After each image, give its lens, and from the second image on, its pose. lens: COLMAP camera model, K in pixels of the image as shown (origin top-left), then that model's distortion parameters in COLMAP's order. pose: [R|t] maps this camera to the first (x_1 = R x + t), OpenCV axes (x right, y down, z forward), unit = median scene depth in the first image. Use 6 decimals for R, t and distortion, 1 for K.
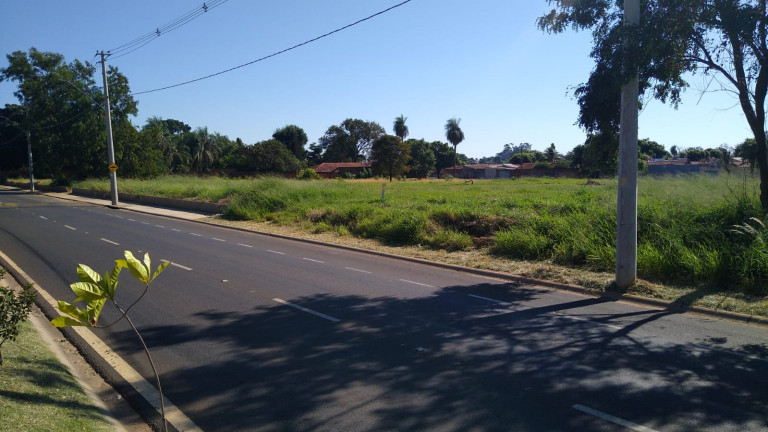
lens RADIAL K [[591.8, 0, 384.8], [0, 591.8, 221.2], [0, 0, 1]] dist [0.097580, -0.159541]
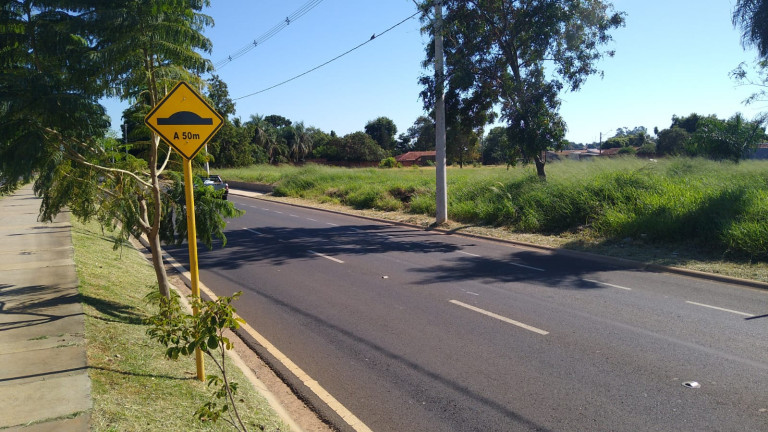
lens RADIAL K [[591.8, 0, 384.8], [0, 591.8, 221.2], [0, 0, 1]] dist [0.097580, -0.159541]
pose [[0.984284, 0.004190, -0.176542, 0.061787], [-0.000835, 0.999818, 0.019074, 0.007752], [0.176590, -0.018627, 0.984108, -0.080136]]
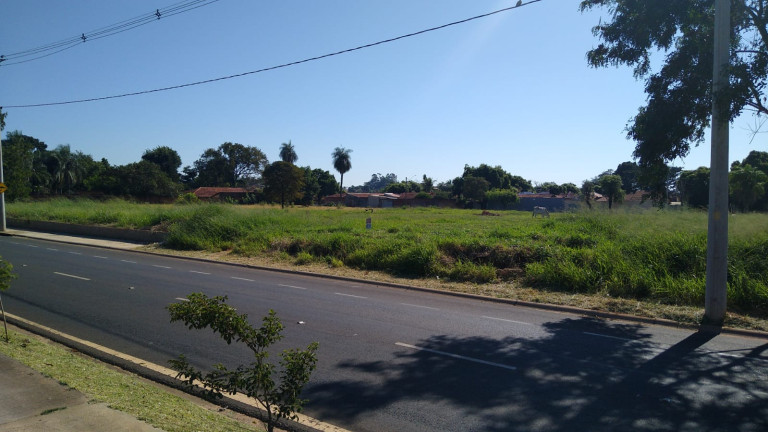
lens RADIAL K [[591.8, 0, 384.8], [0, 591.8, 221.2], [0, 0, 1]] dist [0.097580, -0.159541]
pose [[0.974976, 0.012446, 0.221960, -0.042196], [-0.002110, 0.998905, -0.046746, -0.000860], [-0.222299, 0.045108, 0.973935, 0.014922]]
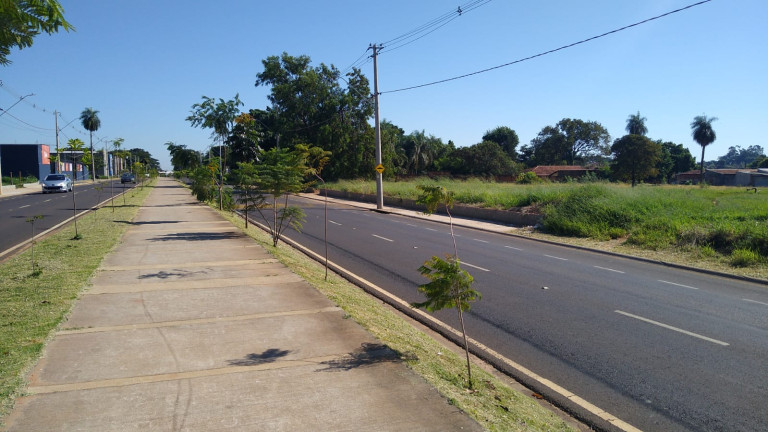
lens RADIAL K [[591.8, 0, 384.8], [0, 591.8, 221.2], [0, 0, 1]] dist [0.097580, -0.159541]
pose [[0.951111, 0.037007, -0.306624, -0.063870], [-0.038805, 0.999247, 0.000232, -0.003224], [0.306402, 0.011678, 0.951831, 0.048889]]
